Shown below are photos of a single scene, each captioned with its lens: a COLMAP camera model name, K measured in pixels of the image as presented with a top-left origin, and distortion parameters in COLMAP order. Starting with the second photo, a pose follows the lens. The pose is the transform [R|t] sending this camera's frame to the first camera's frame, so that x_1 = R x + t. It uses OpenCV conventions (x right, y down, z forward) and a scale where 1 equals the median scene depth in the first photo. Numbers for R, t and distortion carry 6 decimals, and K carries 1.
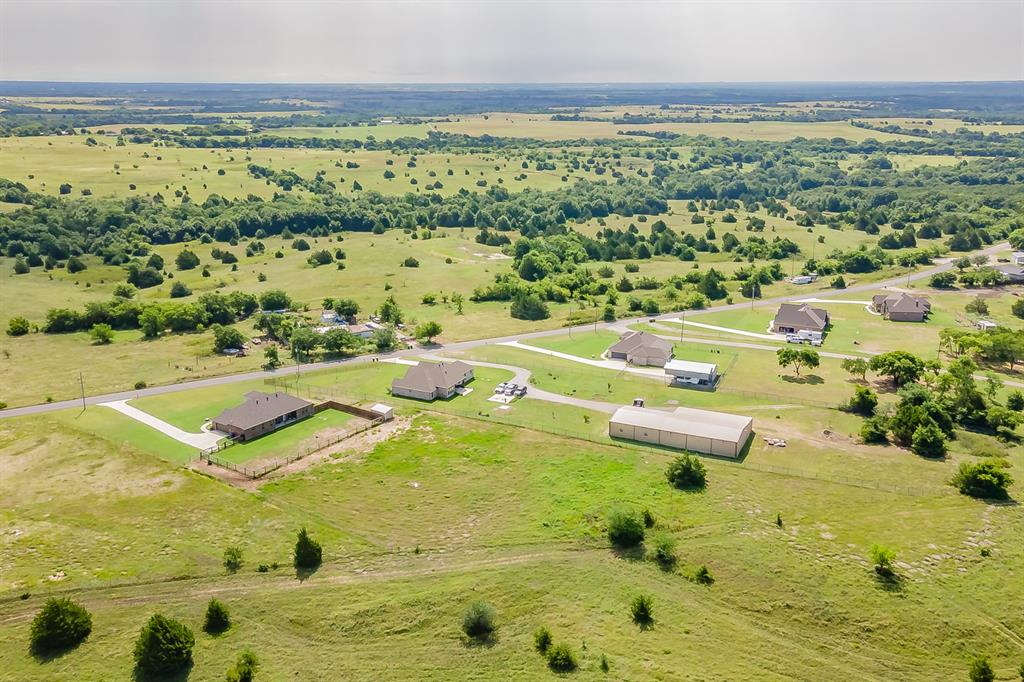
lens RADIAL K [[912.4, 0, 526.0], [0, 912.4, 340.7], [0, 0, 1]] dist [0.052330, 0.001258]
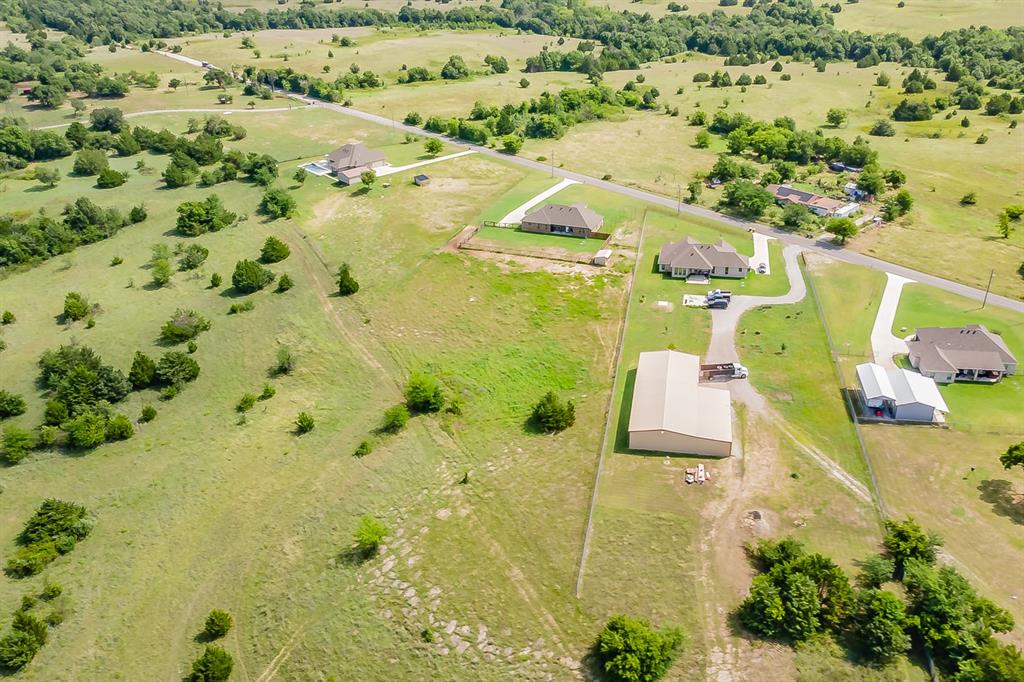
lens RADIAL K [[912.4, 0, 526.0], [0, 912.4, 340.7], [0, 0, 1]] dist [0.052330, 0.001258]
pose [[0.237832, 0.443714, -0.864034, 0.828749], [-0.250919, 0.887430, 0.386661, -0.237405], [0.938336, 0.124842, 0.322396, 0.610116]]
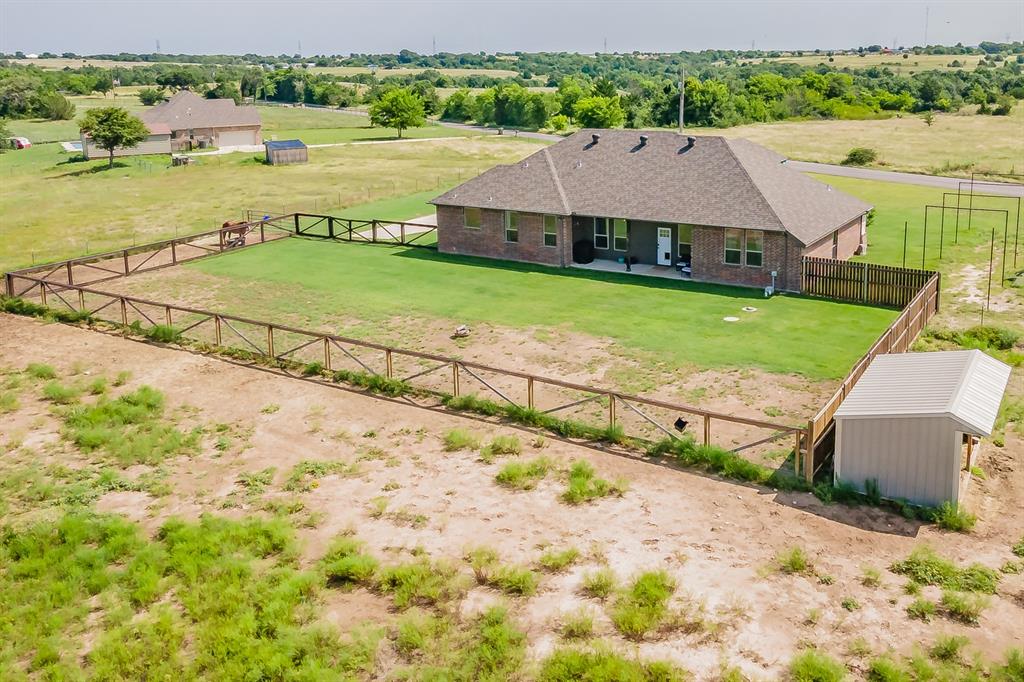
lens RADIAL K [[912.4, 0, 526.0], [0, 912.4, 340.7], [0, 0, 1]] dist [0.052330, 0.001258]
pose [[0.019966, 0.310107, -0.950492, -0.064221], [-0.246256, 0.922919, 0.295938, 0.052169], [0.968999, 0.228155, 0.094792, 0.988661]]
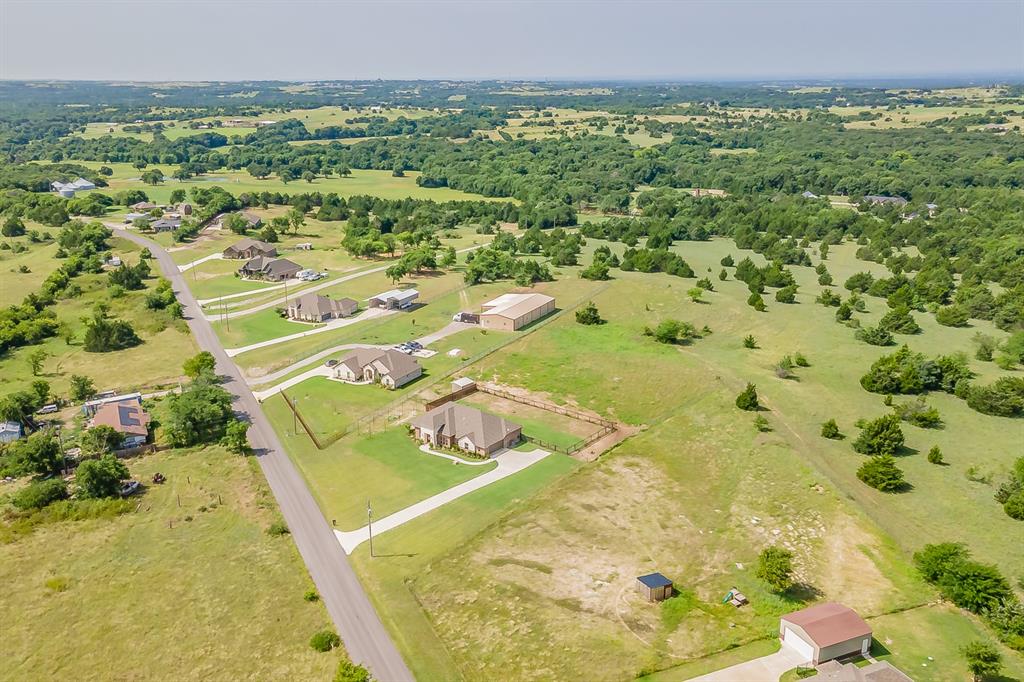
lens RADIAL K [[861.6, 0, 491.2], [0, 861.6, 341.0], [0, 0, 1]] dist [0.033748, -0.002131]
pose [[0.072262, -0.290639, 0.954100, -1.068964], [0.284271, 0.922926, 0.259612, -0.205710], [-0.956017, 0.252463, 0.149312, 0.861550]]
